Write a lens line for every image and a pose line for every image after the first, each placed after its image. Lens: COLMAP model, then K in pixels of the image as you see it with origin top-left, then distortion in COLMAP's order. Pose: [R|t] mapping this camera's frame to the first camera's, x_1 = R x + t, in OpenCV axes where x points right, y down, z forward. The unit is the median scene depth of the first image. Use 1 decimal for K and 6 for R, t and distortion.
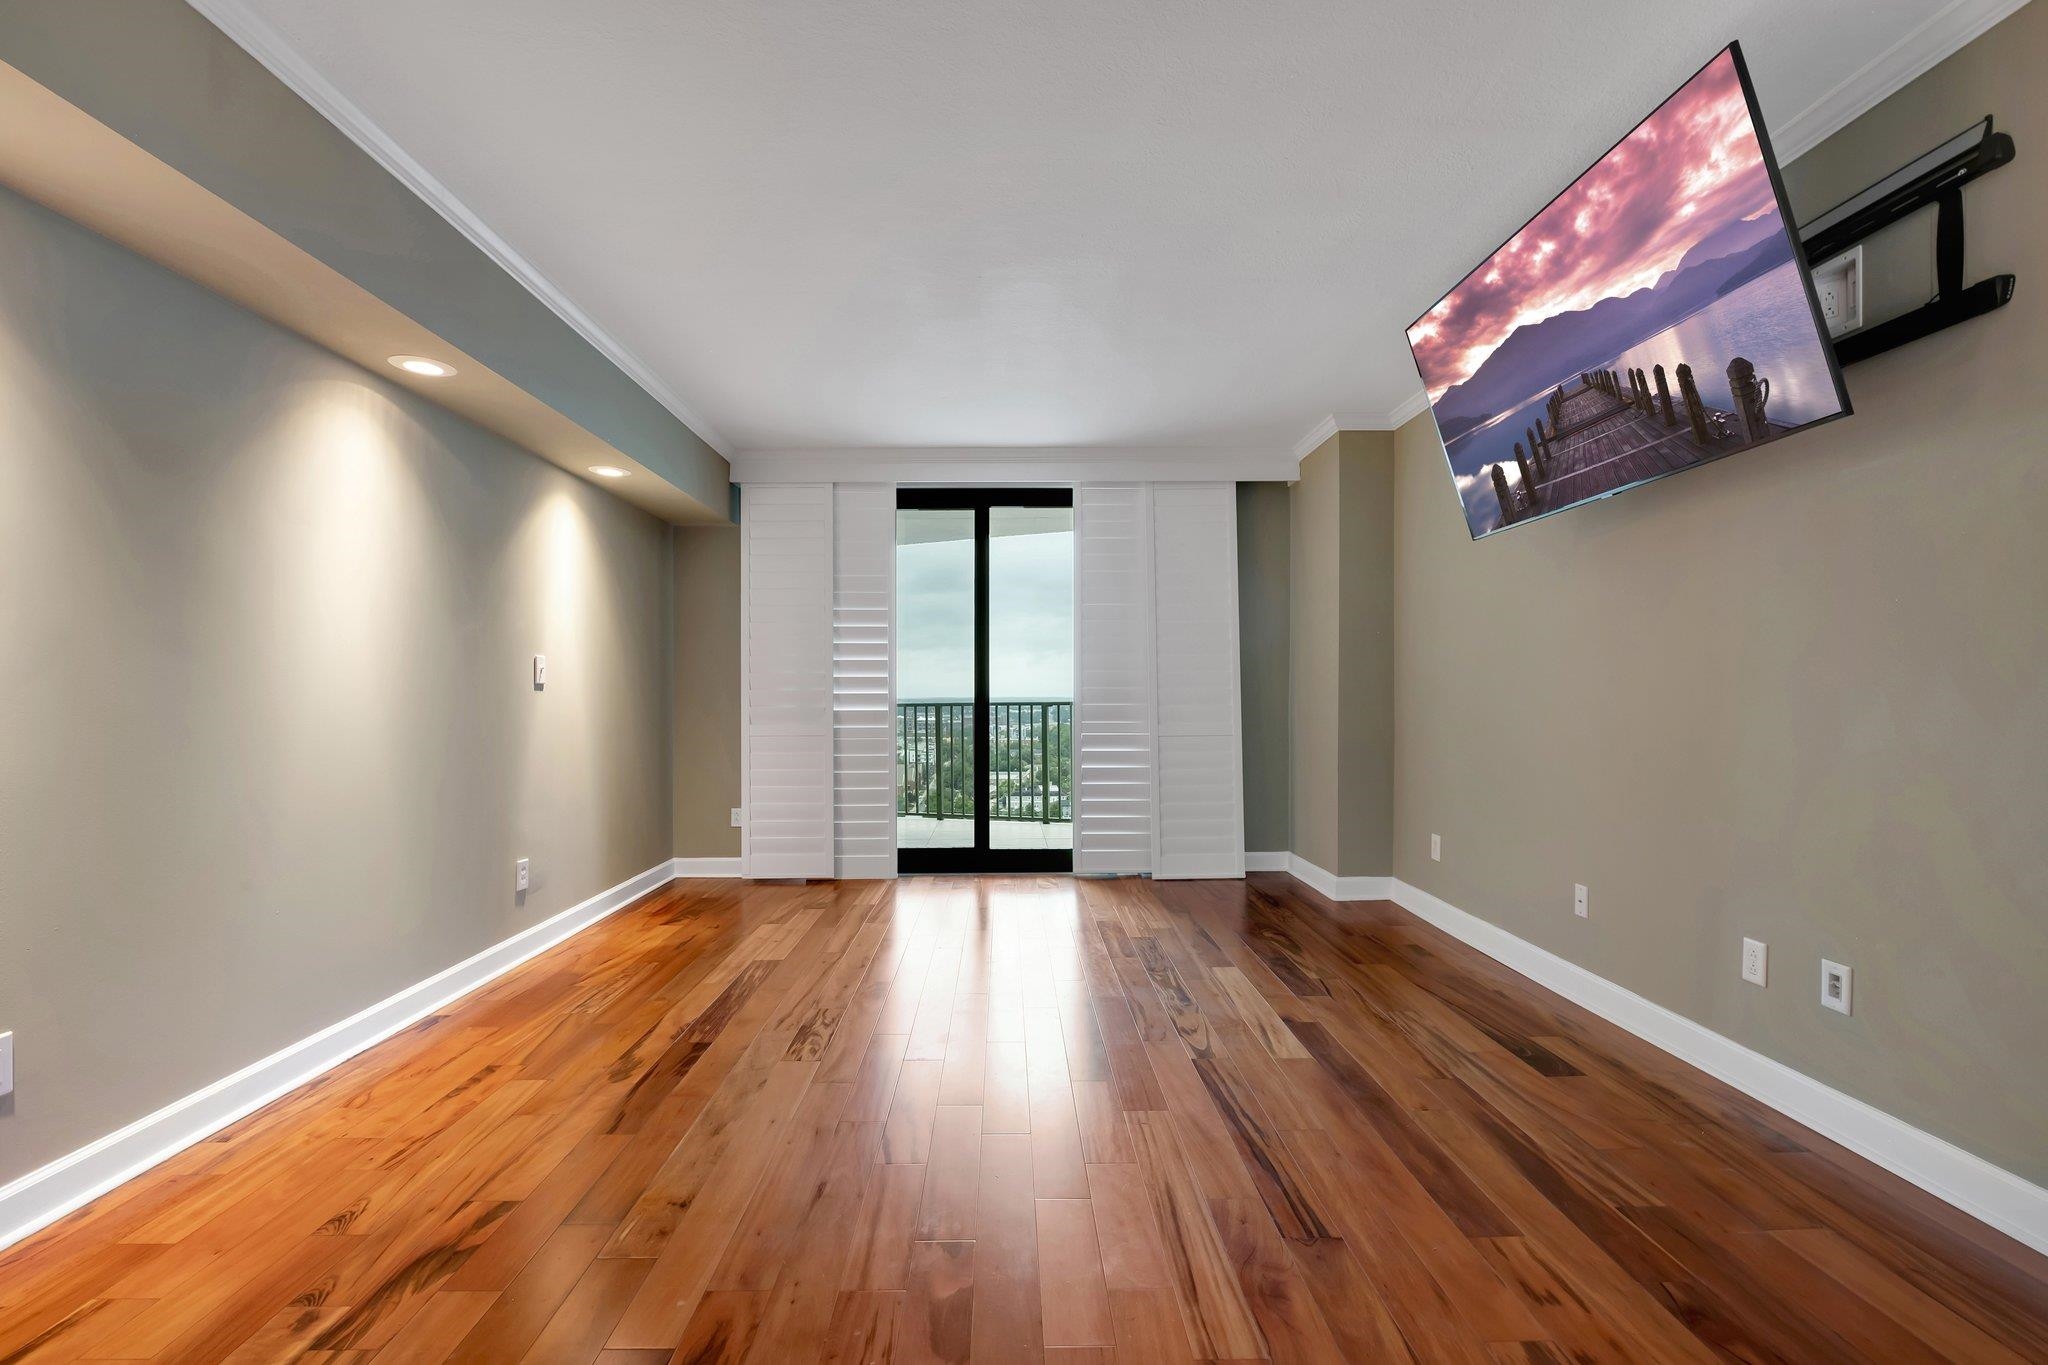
lens RADIAL K [[900.9, 0, 1014.0], [0, 900.9, 669.7], [0, 0, 1]] dist [-0.003948, -0.000243]
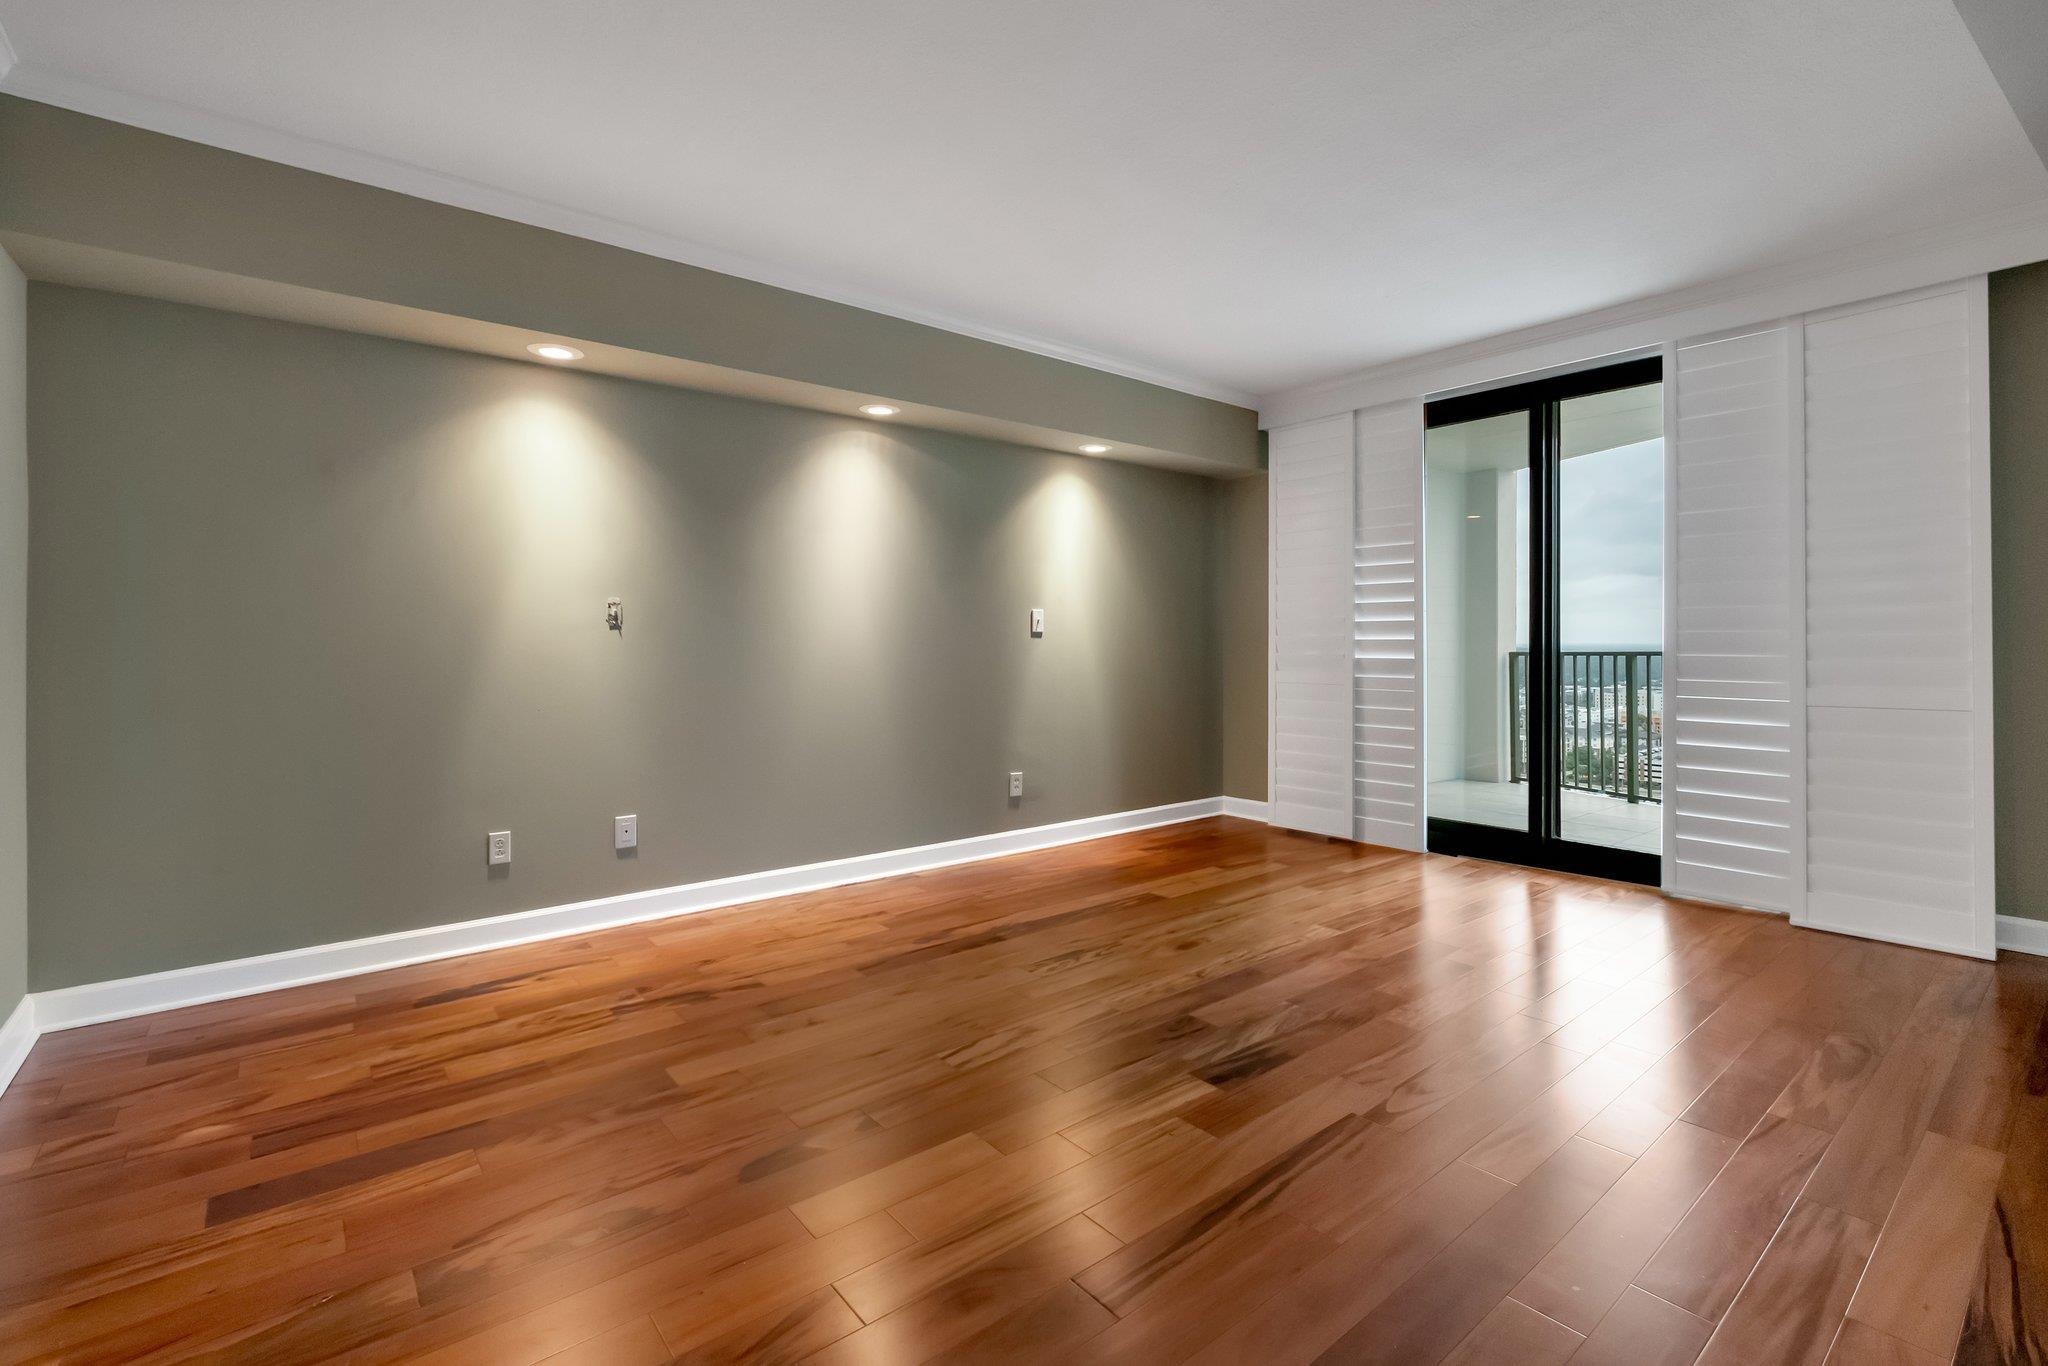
lens RADIAL K [[923.1, 0, 1000.9], [0, 923.1, 604.8], [0, 0, 1]] dist [-0.004491, -0.000173]
pose [[0.612365, -0.028749, -0.790052, 0.412246], [0.023131, 0.999562, -0.018445, 0.000002], [0.790236, -0.006979, 0.612762, 0.171875]]
